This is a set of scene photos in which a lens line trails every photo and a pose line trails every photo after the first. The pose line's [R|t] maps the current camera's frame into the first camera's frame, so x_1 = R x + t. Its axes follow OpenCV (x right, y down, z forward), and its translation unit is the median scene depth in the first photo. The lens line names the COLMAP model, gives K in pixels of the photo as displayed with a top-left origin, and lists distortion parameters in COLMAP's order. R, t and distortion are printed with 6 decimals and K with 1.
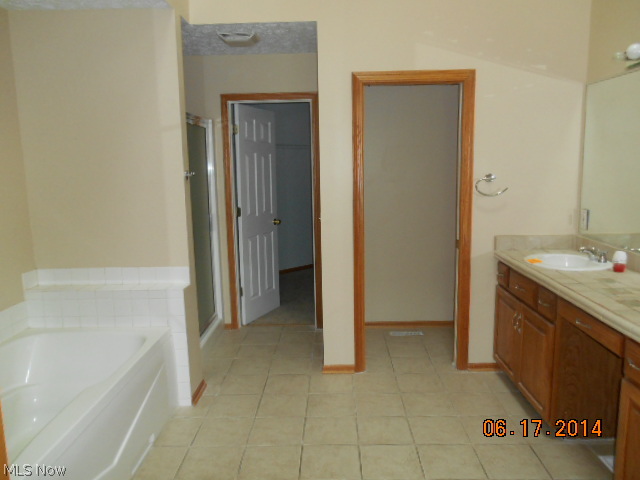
lens RADIAL K [[495.2, 0, 320.5], [0, 495.2, 239.0], [0, 0, 1]] dist [-0.009093, 0.000230]
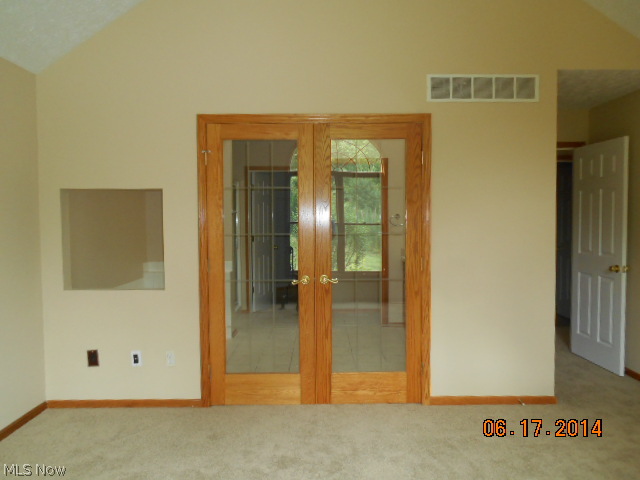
lens RADIAL K [[495.2, 0, 320.1], [0, 495.2, 240.0], [0, 0, 1]] dist [-0.009093, 0.000230]
pose [[0.999601, 0.010088, 0.026377, 0.009185], [-0.007171, 0.994077, -0.108440, 0.120540], [-0.027315, 0.108207, 0.993753, -0.587069]]
